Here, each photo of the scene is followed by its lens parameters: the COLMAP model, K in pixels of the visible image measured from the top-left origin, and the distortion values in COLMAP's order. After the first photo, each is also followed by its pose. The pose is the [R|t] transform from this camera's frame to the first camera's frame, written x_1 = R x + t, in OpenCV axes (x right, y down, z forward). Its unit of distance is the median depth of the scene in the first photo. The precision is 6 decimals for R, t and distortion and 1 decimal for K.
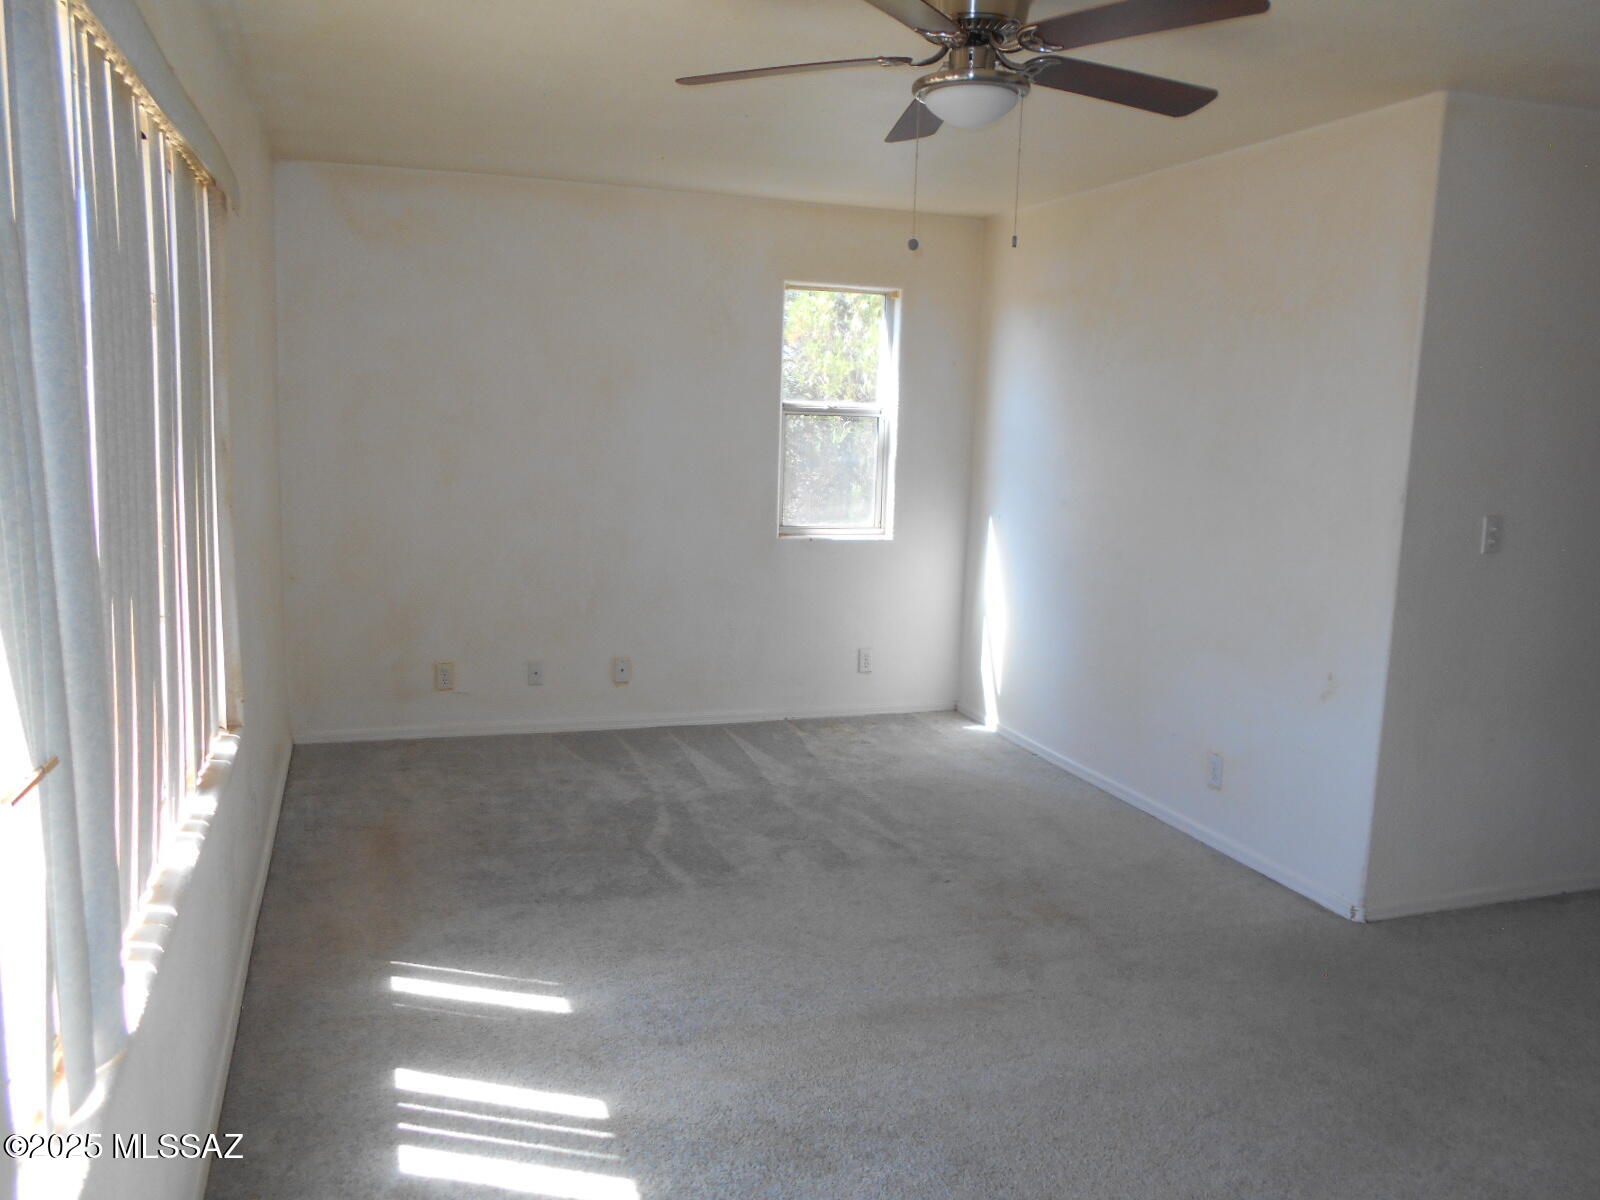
lens RADIAL K [[1254.2, 0, 802.7], [0, 1254.2, 602.2], [0, 0, 1]] dist [-0.045690, 0.041168]
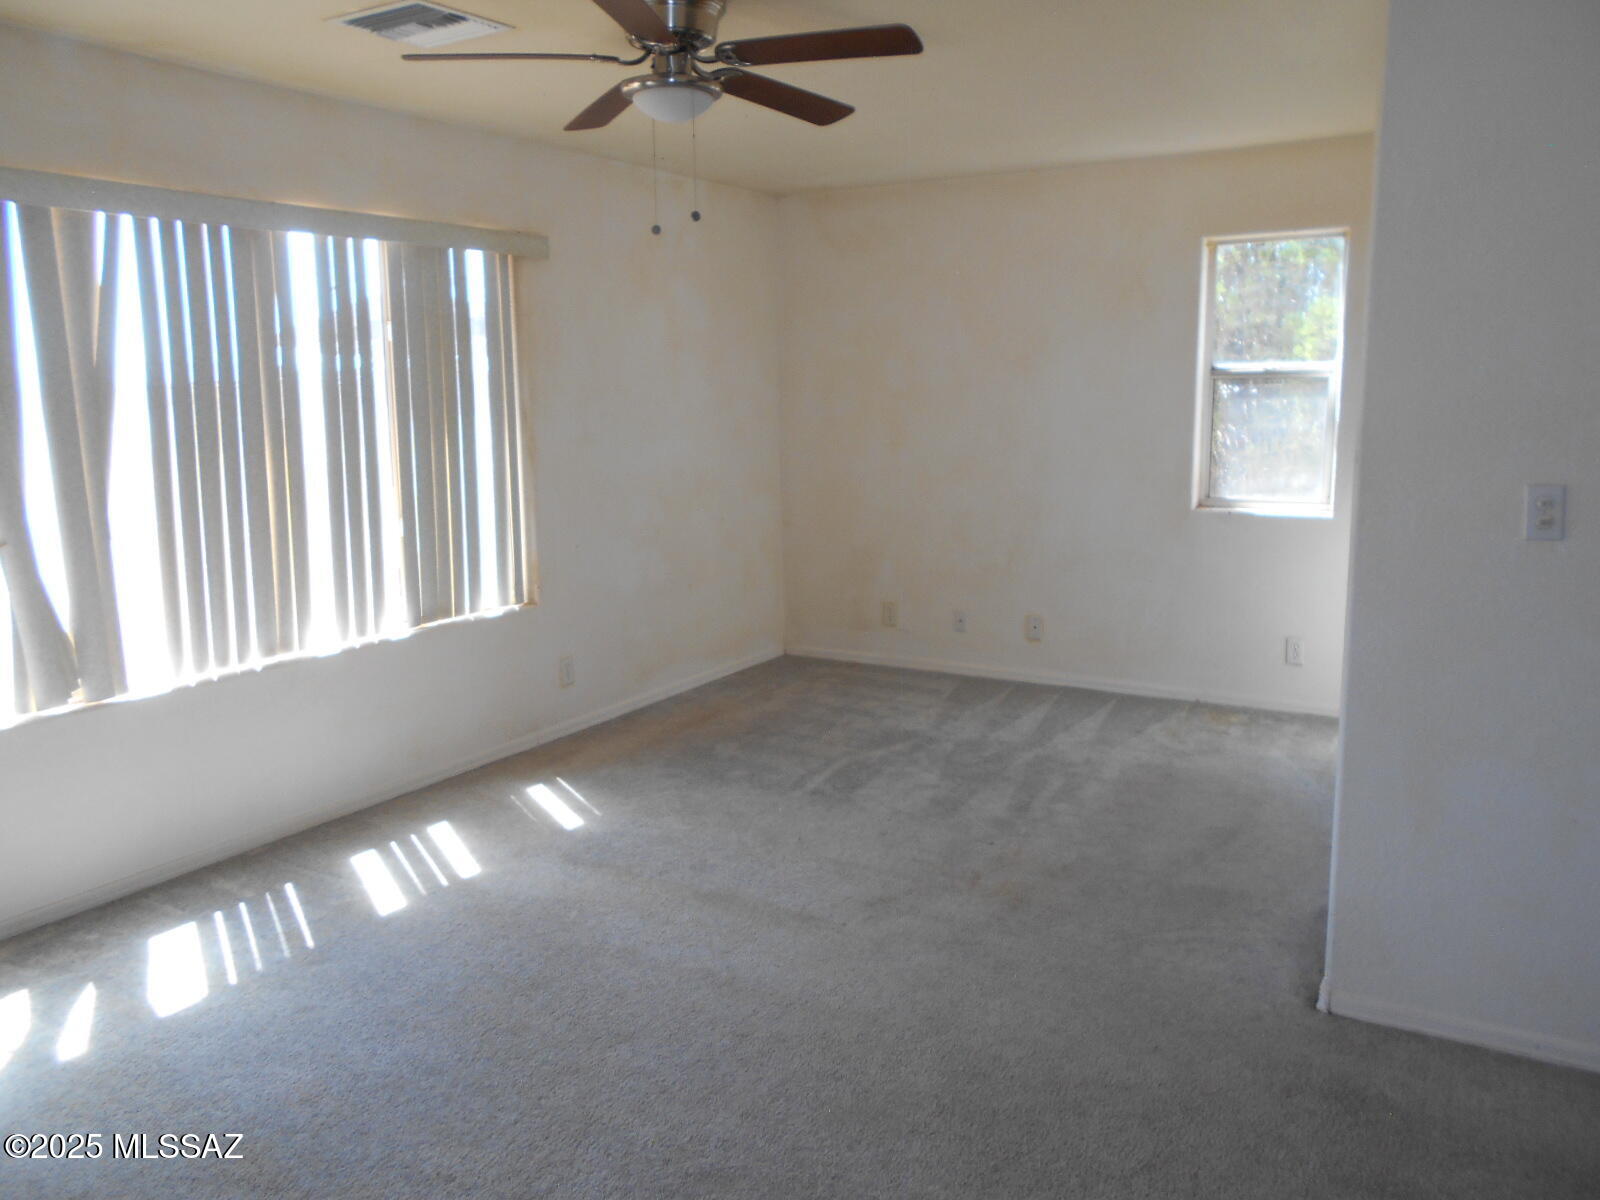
lens RADIAL K [[1254.2, 0, 809.2], [0, 1254.2, 600.3], [0, 0, 1]] dist [-0.045690, 0.041168]
pose [[0.637069, 0.089692, -0.765571, 0.704084], [-0.082340, 0.995443, 0.048105, -0.005455], [0.766396, 0.032391, 0.641551, 0.221370]]
